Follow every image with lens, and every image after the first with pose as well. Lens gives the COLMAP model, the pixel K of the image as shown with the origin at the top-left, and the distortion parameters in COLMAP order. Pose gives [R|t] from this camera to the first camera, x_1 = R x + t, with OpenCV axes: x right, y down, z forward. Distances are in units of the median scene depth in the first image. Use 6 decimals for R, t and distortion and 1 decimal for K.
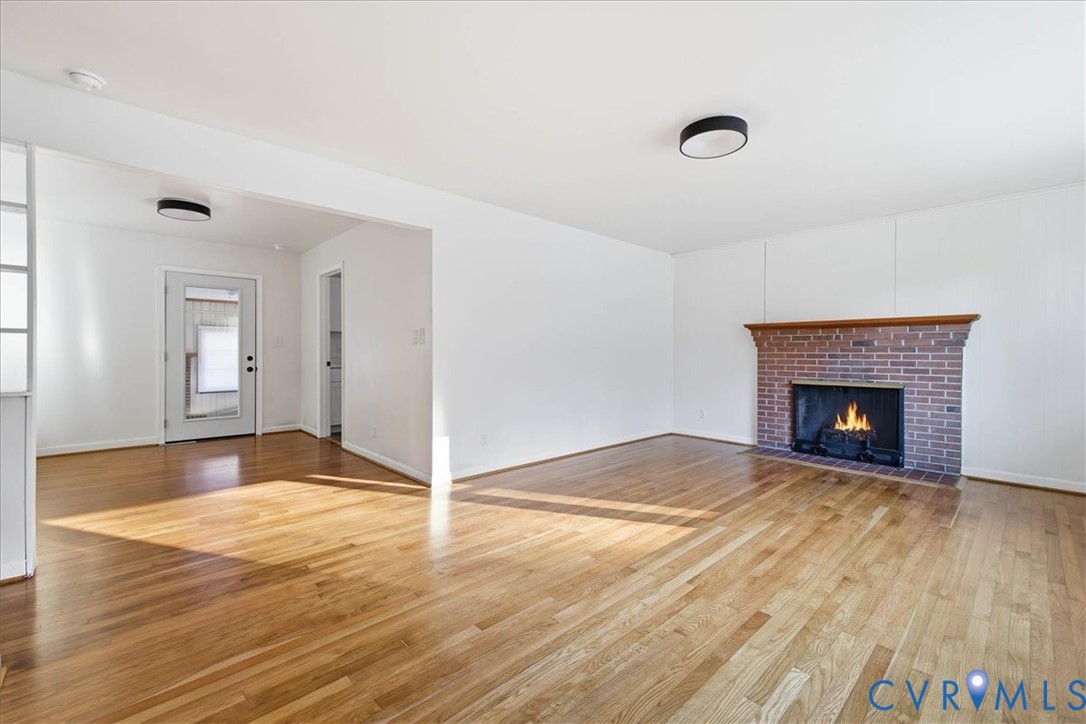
lens RADIAL K [[463.2, 0, 543.5], [0, 463.2, 353.9], [0, 0, 1]] dist [0.003661, 0.000039]
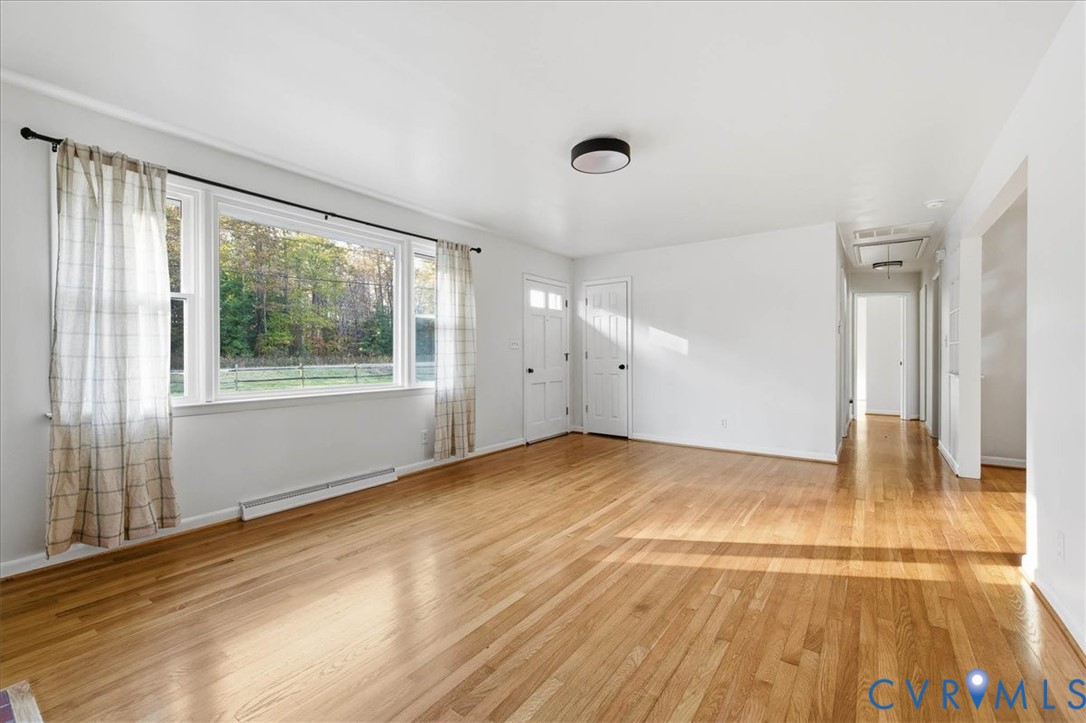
lens RADIAL K [[463.2, 0, 542.9], [0, 463.2, 354.5], [0, 0, 1]] dist [0.003661, 0.000039]
pose [[-0.981944, 0.008871, -0.188962, 0.311382], [0.006953, 0.999917, 0.010812, -0.006493], [0.189043, 0.009303, -0.981925, 0.913991]]
